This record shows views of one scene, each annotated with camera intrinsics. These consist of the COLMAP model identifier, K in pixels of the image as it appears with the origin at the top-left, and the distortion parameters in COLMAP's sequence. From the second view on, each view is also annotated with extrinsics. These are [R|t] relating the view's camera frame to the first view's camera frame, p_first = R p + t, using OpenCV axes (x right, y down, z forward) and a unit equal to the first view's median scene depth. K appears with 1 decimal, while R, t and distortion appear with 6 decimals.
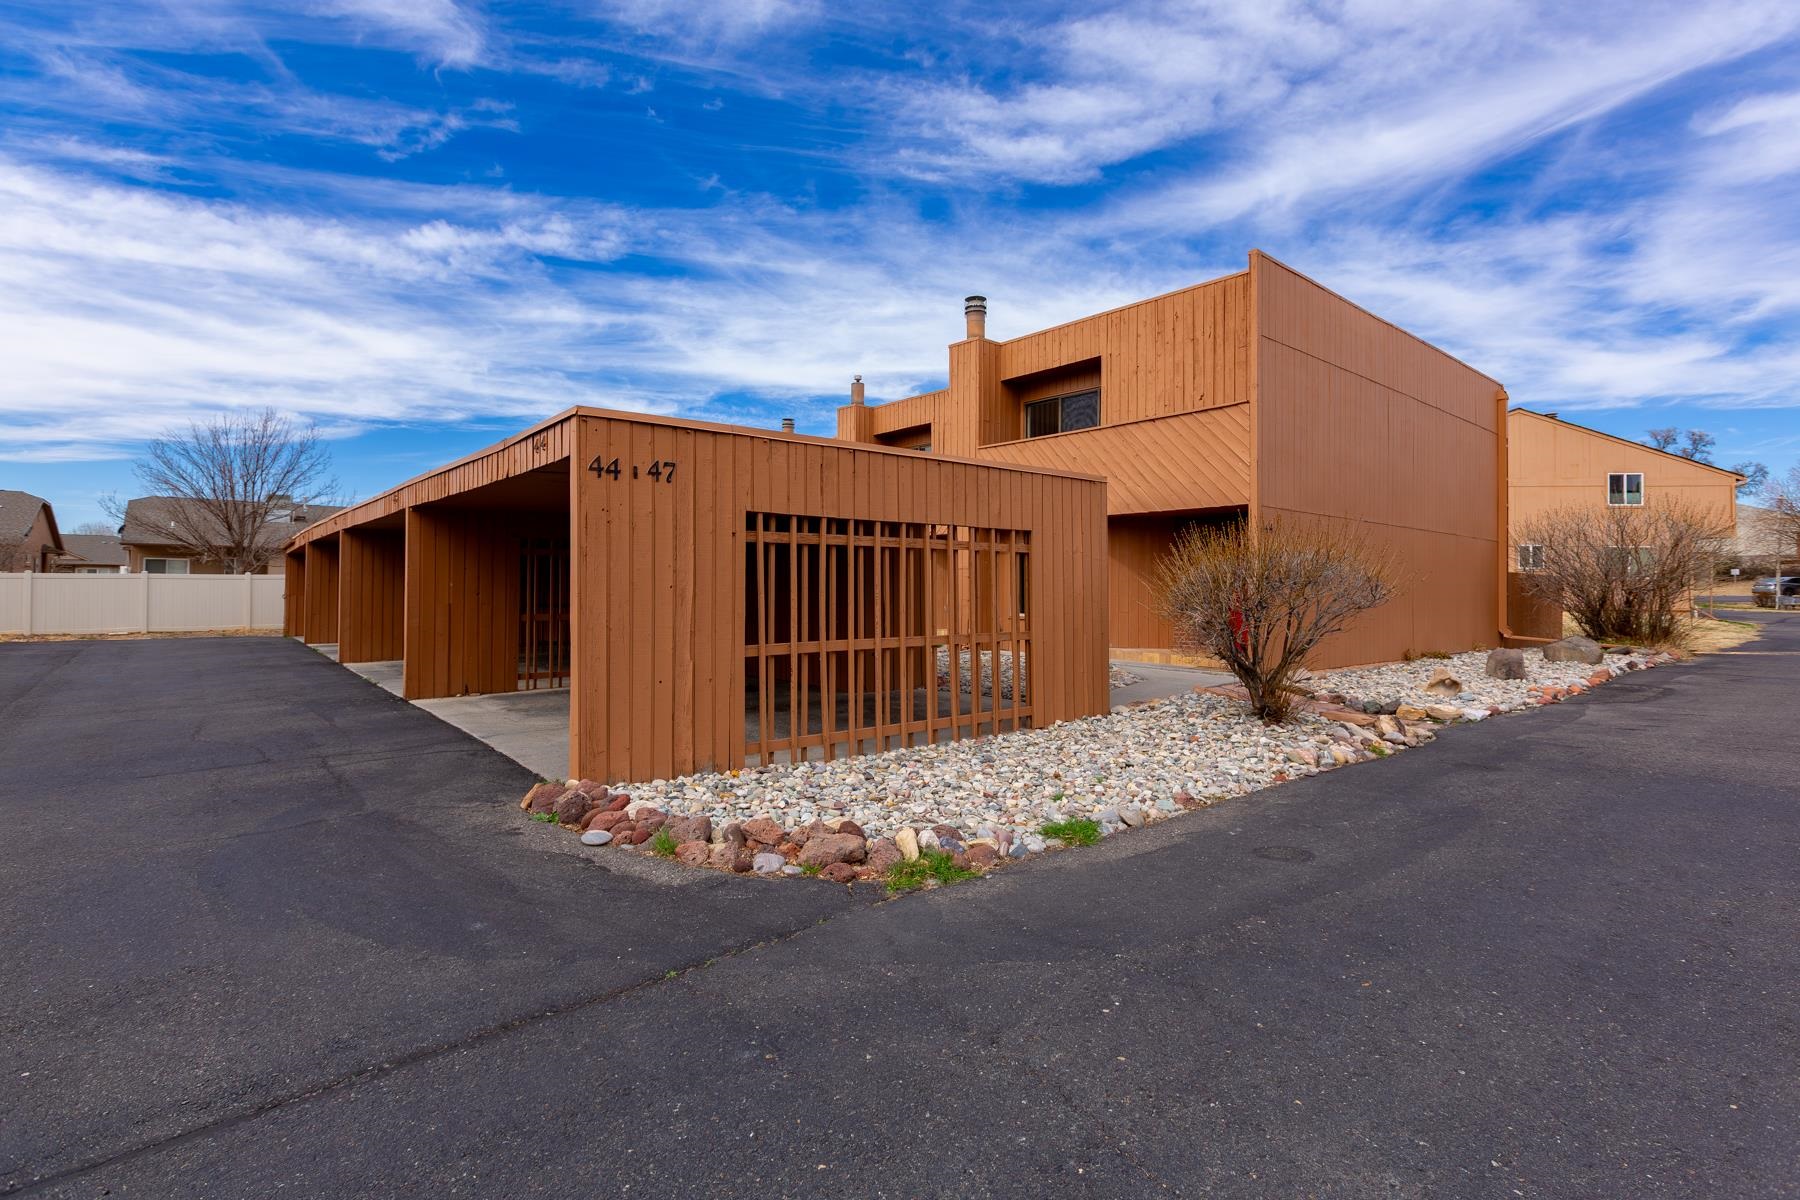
lens RADIAL K [[823.3, 0, 893.9], [0, 823.3, 568.8], [0, 0, 1]] dist [0.001109, 0.000089]
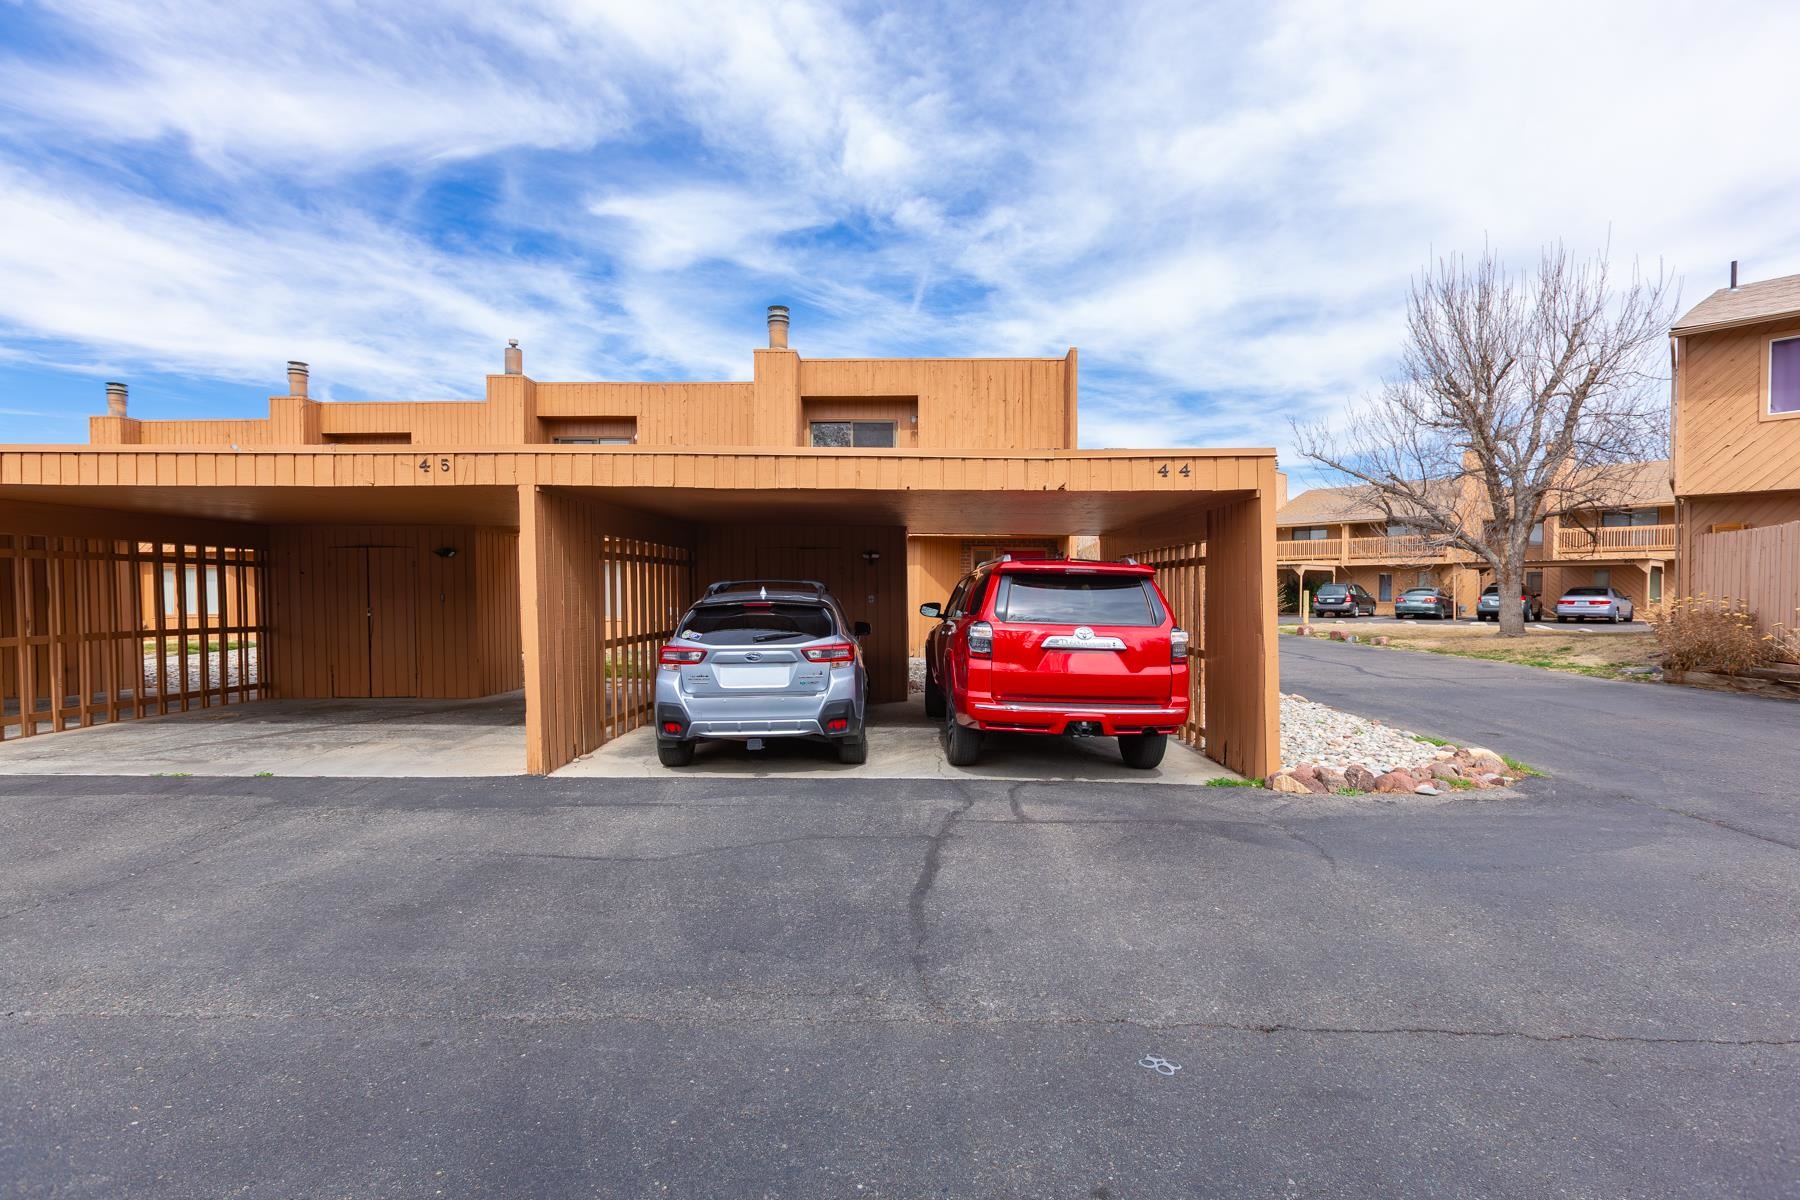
lens RADIAL K [[821.7, 0, 900.0], [0, 821.7, 600.0], [0, 0, 1]] dist [0.019134, -0.005232]
pose [[0.659674, -0.012572, 0.751447, -0.730090], [-0.013545, 0.999499, 0.028613, -0.004979], [-0.751430, -0.029053, 0.659173, 0.284140]]
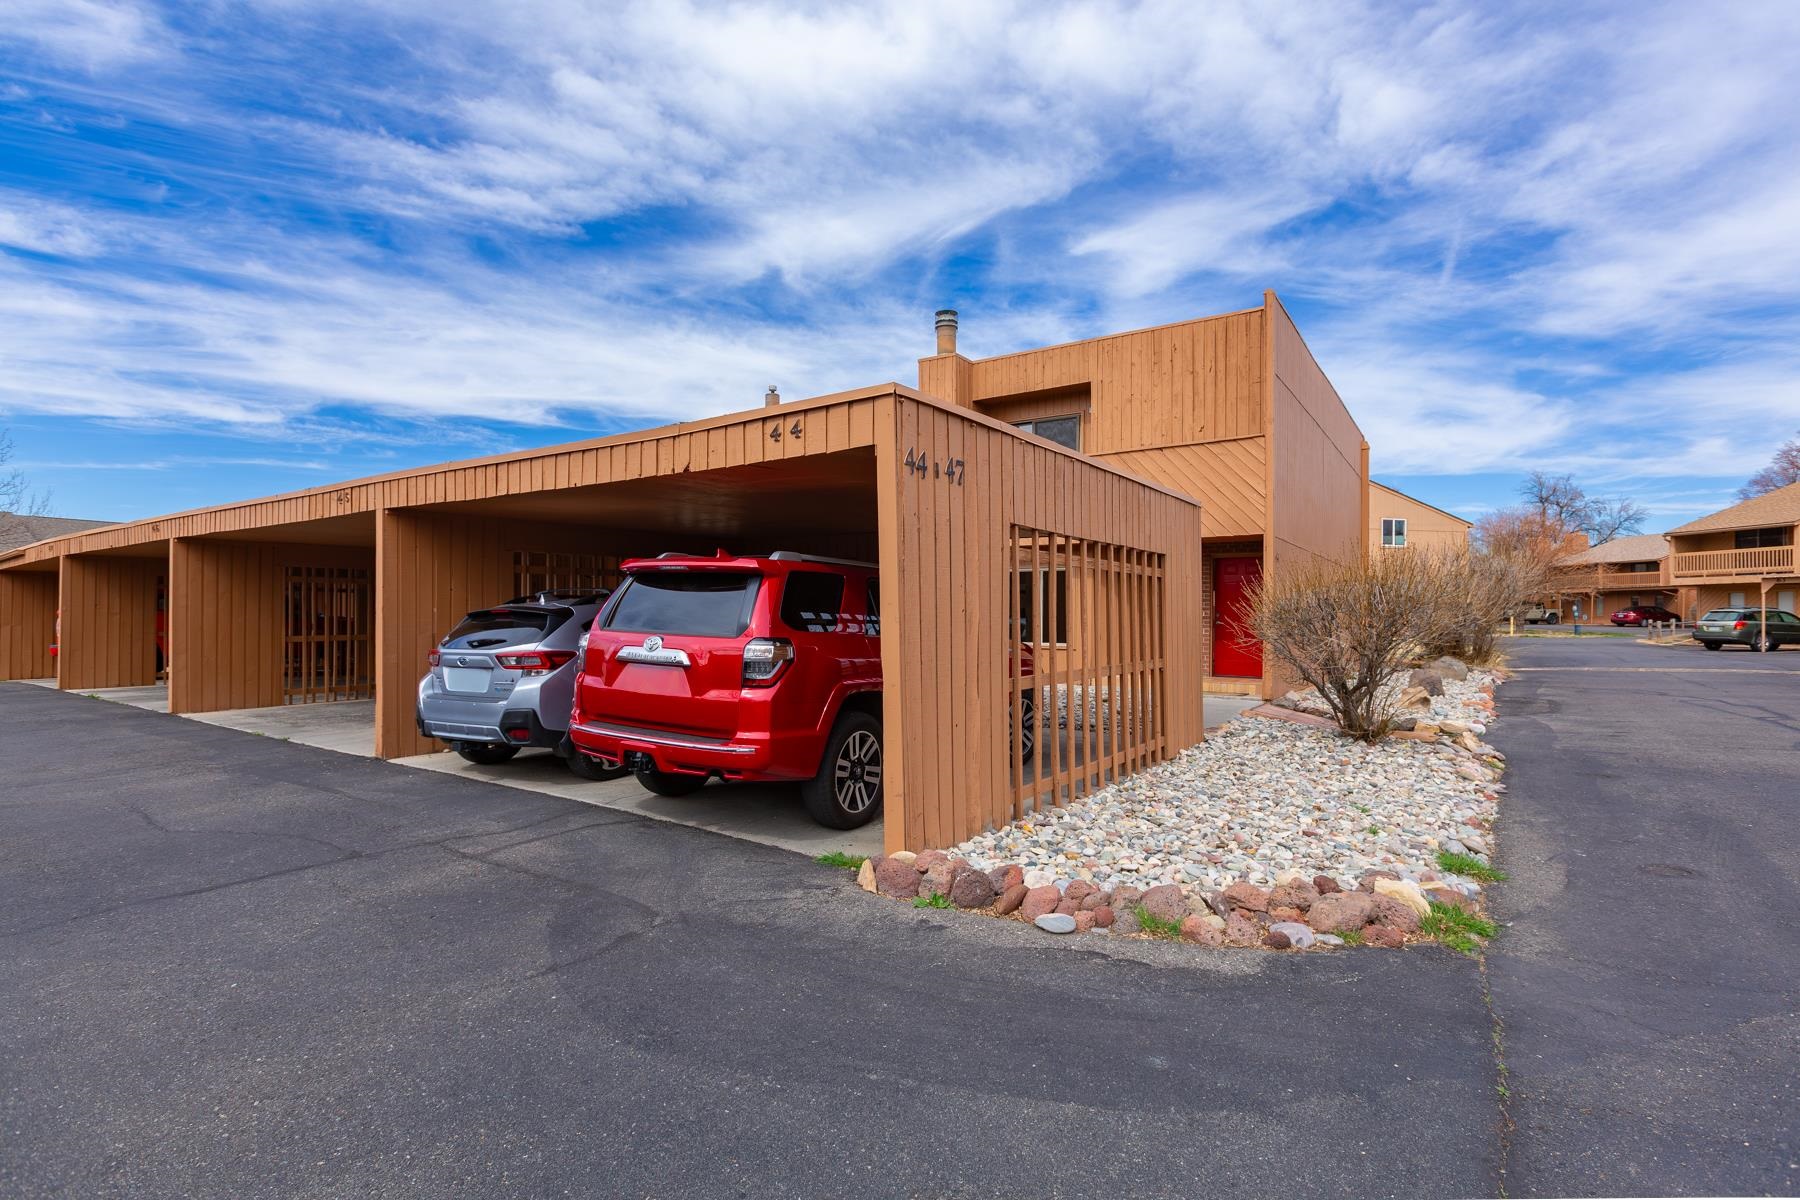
lens RADIAL K [[839.4, 0, 907.1], [0, 839.4, 594.8], [0, 0, 1]] dist [-0.000145, -0.001464]
pose [[0.962415, 0.008140, 0.271463, -0.269278], [-0.007525, 0.999966, -0.003306, 0.004683], [-0.271481, 0.001140, 0.962443, 0.095644]]
